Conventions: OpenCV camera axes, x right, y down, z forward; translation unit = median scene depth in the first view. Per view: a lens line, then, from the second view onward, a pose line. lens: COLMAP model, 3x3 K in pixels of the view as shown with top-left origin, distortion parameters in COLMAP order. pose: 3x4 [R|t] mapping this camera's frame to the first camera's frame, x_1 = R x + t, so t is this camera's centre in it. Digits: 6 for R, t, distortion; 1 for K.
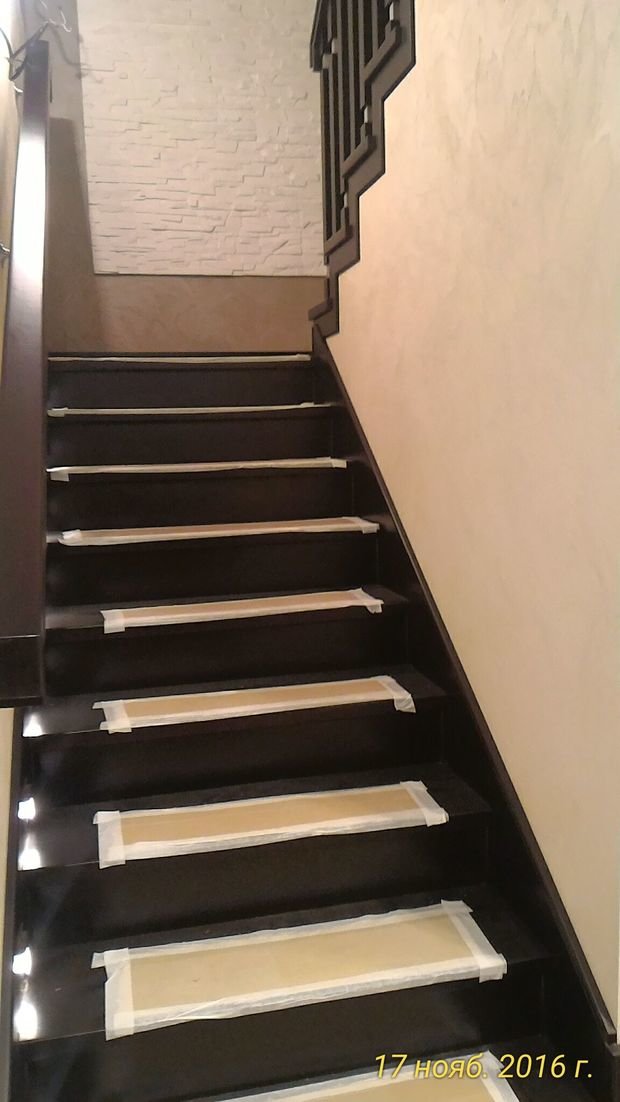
lens RADIAL K [[928.1, 0, 307.1], [0, 928.1, 543.6], [0, 0, 1]] dist [0.076341, -0.109425]
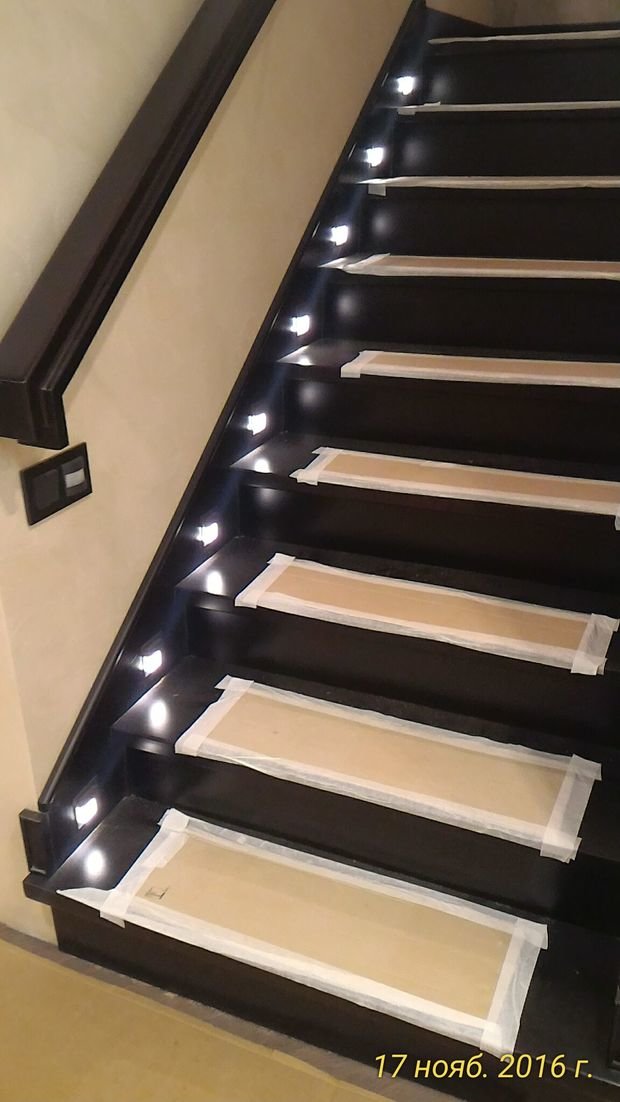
lens RADIAL K [[928.1, 0, 310.9], [0, 928.1, 547.9], [0, 0, 1]] dist [0.076341, -0.109425]
pose [[0.793330, 0.255942, -0.552378, 0.369466], [-0.066579, 0.938367, 0.339168, -0.067529], [0.605141, -0.232295, 0.761475, 0.246771]]
